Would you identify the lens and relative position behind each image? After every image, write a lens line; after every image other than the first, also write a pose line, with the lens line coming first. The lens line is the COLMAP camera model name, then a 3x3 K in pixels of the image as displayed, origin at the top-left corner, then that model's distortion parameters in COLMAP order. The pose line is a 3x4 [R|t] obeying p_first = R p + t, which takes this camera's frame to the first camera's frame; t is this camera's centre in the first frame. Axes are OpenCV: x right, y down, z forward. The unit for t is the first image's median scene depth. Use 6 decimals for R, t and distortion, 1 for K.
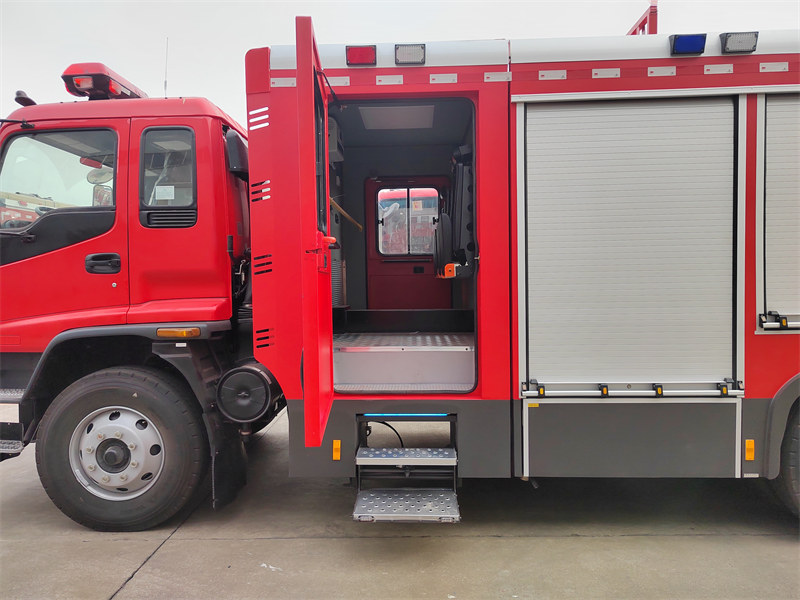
lens RADIAL K [[546.0, 0, 400.0], [0, 546.0, 300.0], [0, 0, 1]] dist [0.032825, 0.001089]
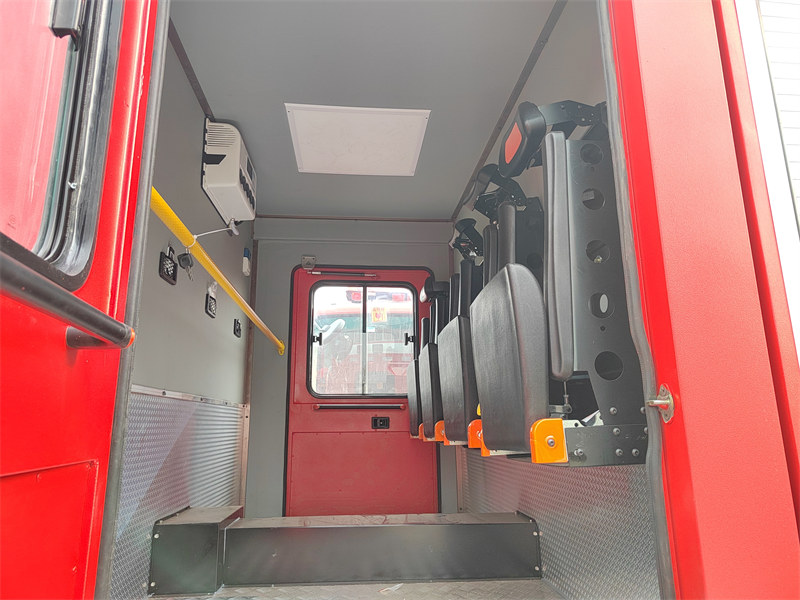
lens RADIAL K [[546.0, 0, 400.0], [0, 546.0, 300.0], [0, 0, 1]] dist [0.032825, 0.001089]
pose [[0.992590, 0.033330, 0.116848, -0.021854], [-0.001838, 0.965653, -0.259829, -0.039935], [-0.121495, 0.257689, 0.958559, 0.543237]]
